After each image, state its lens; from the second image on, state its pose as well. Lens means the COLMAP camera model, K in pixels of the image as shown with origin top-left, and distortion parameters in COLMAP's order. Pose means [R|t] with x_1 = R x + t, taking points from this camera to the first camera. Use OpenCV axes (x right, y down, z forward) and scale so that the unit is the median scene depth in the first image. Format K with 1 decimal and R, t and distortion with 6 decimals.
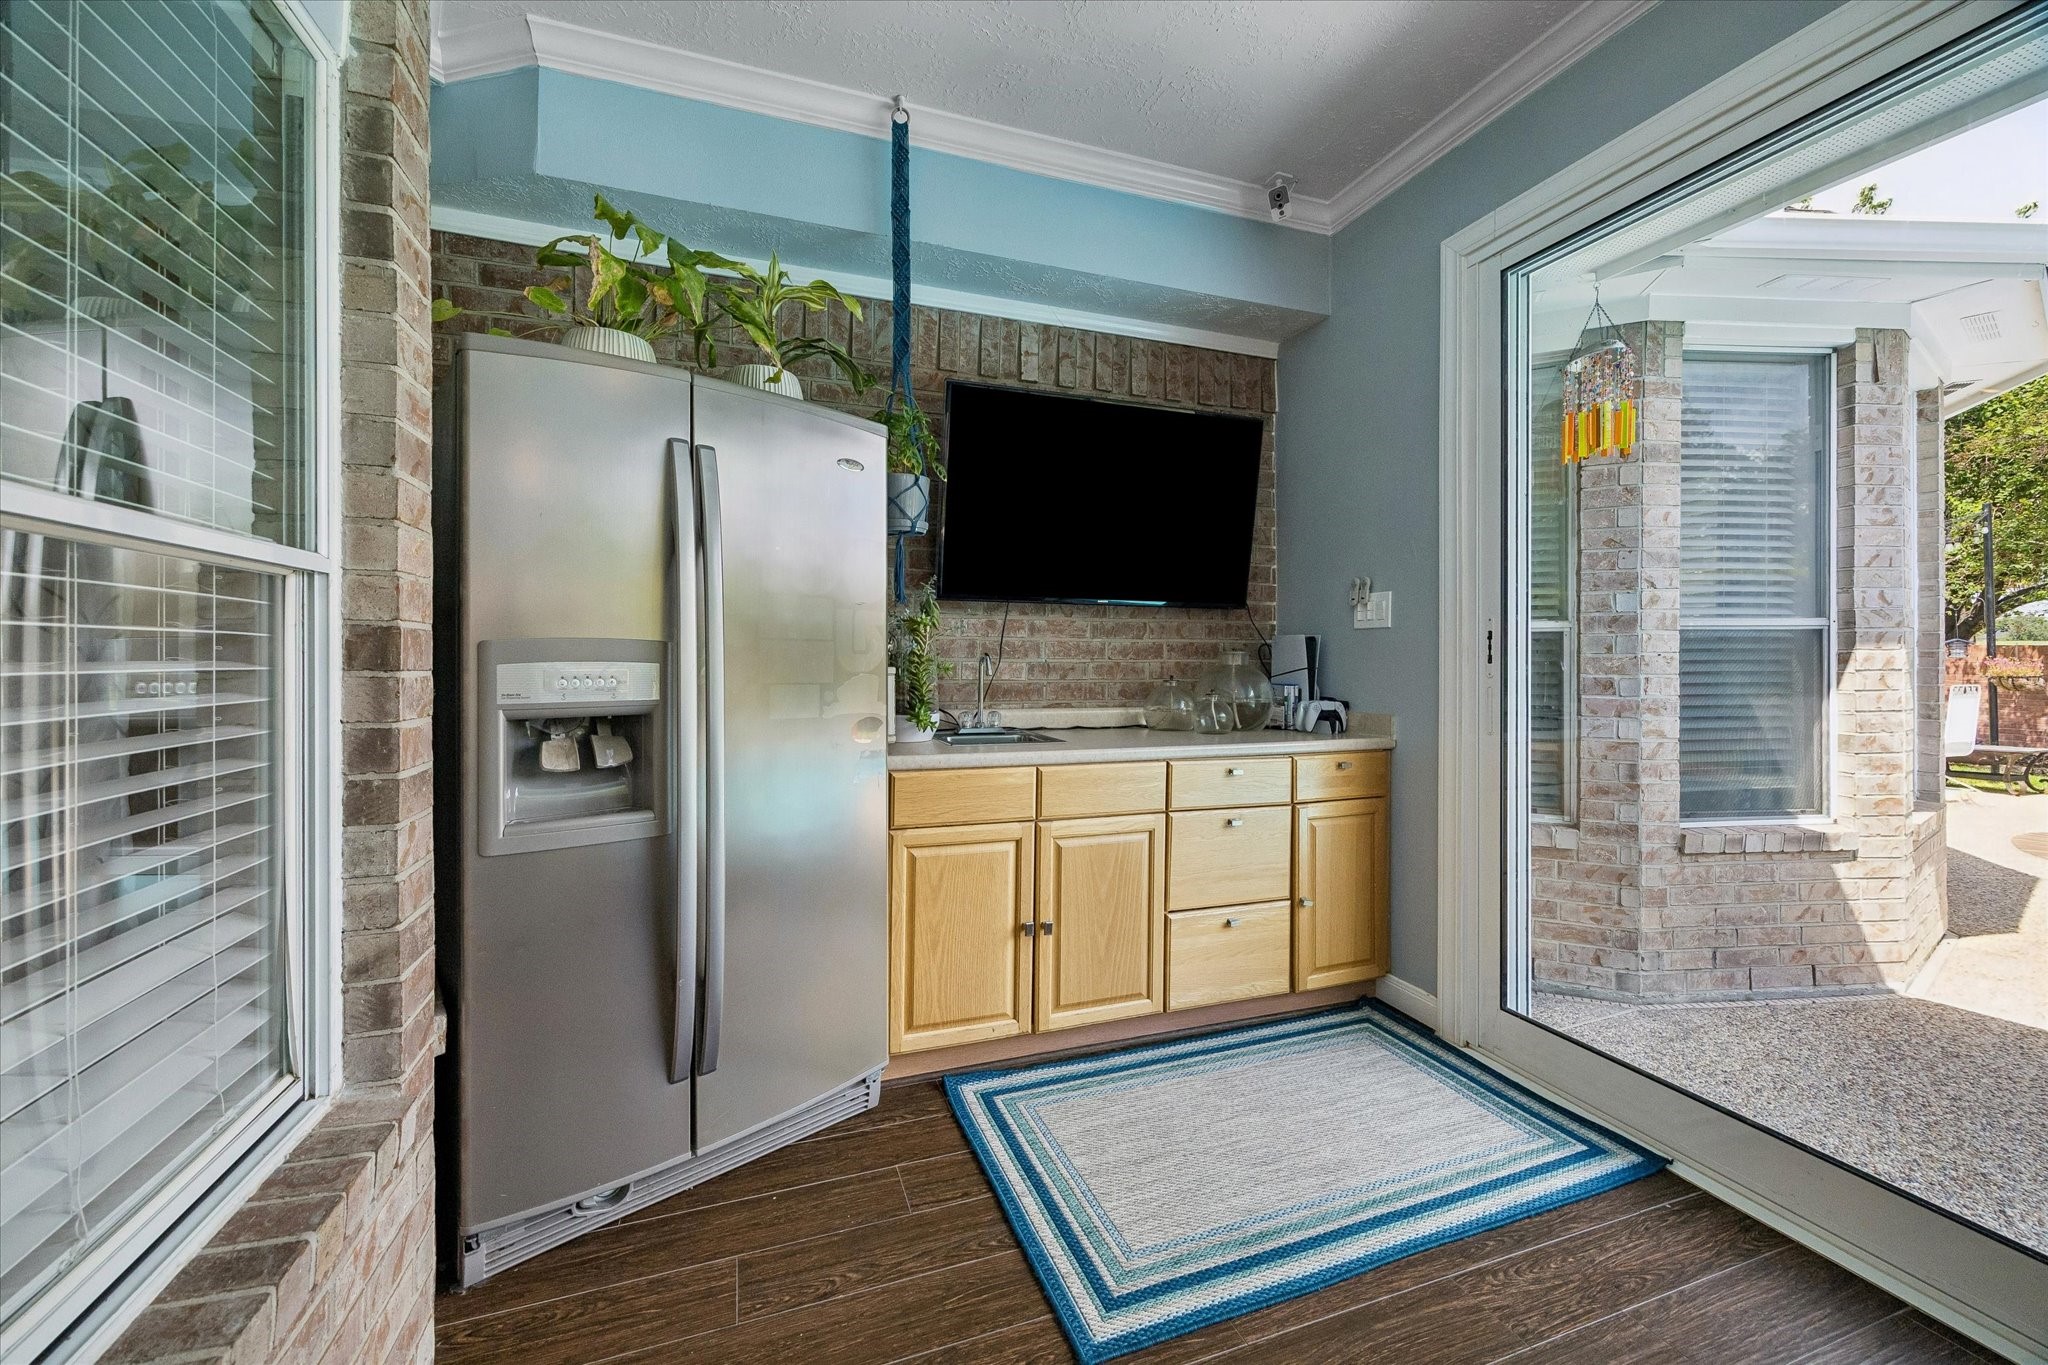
lens RADIAL K [[774.7, 0, 1027.3], [0, 774.7, 656.0], [0, 0, 1]] dist [0.000703, 0.000079]
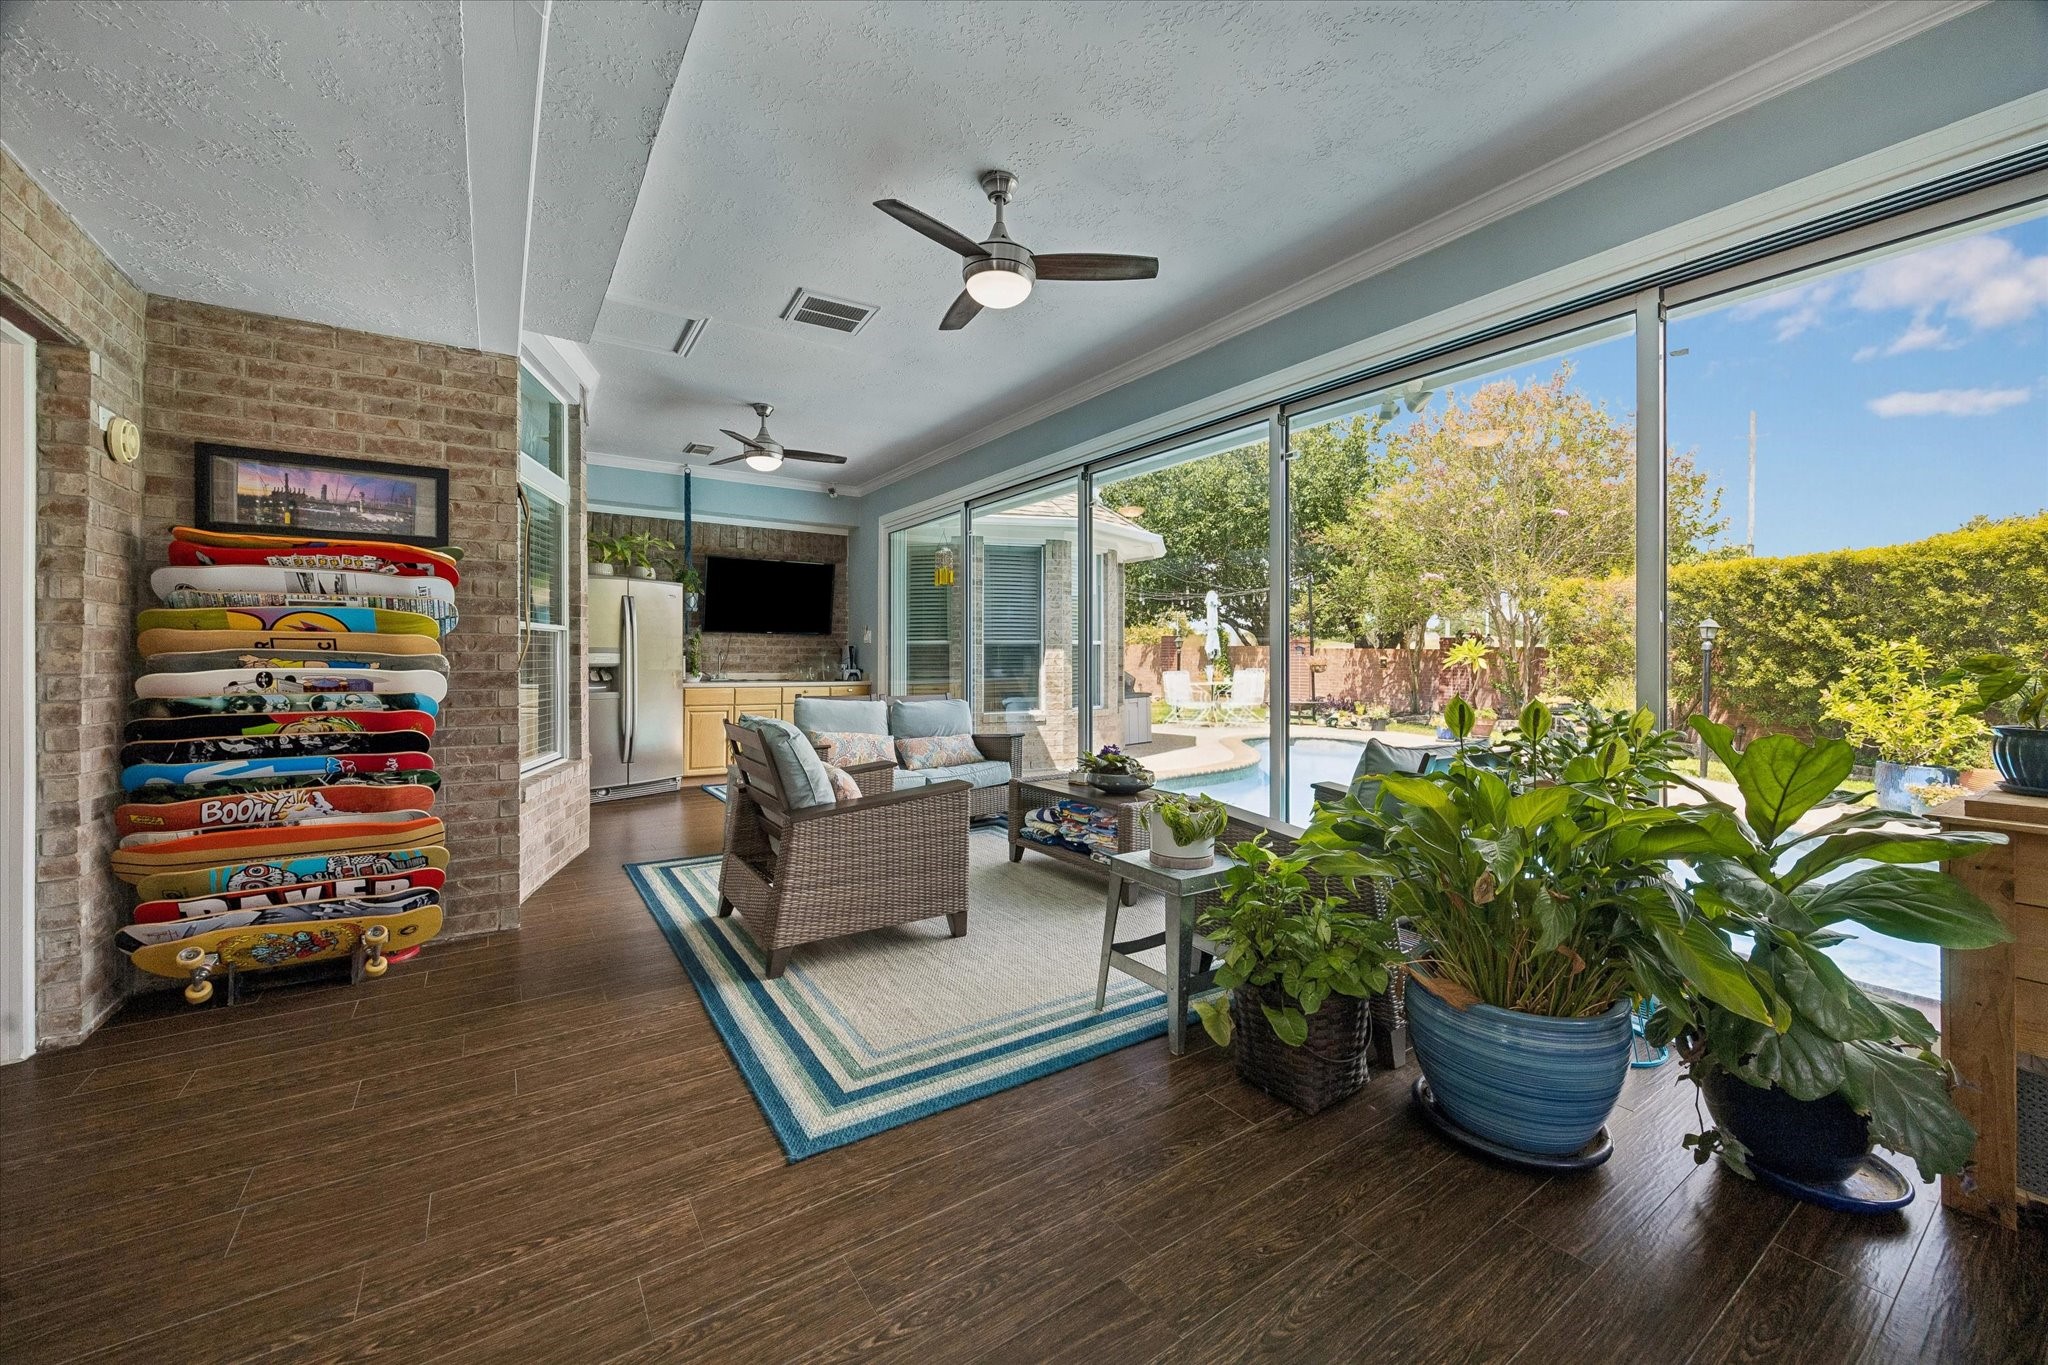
lens RADIAL K [[774.7, 0, 1027.3], [0, 774.7, 656.0], [0, 0, 1]] dist [0.000703, 0.000079]
pose [[0.968865, 0.001034, 0.247586, 0.300741], [-0.001077, 0.999999, 0.000038, 0.010164], [-0.247586, -0.000304, 0.968866, -1.824028]]
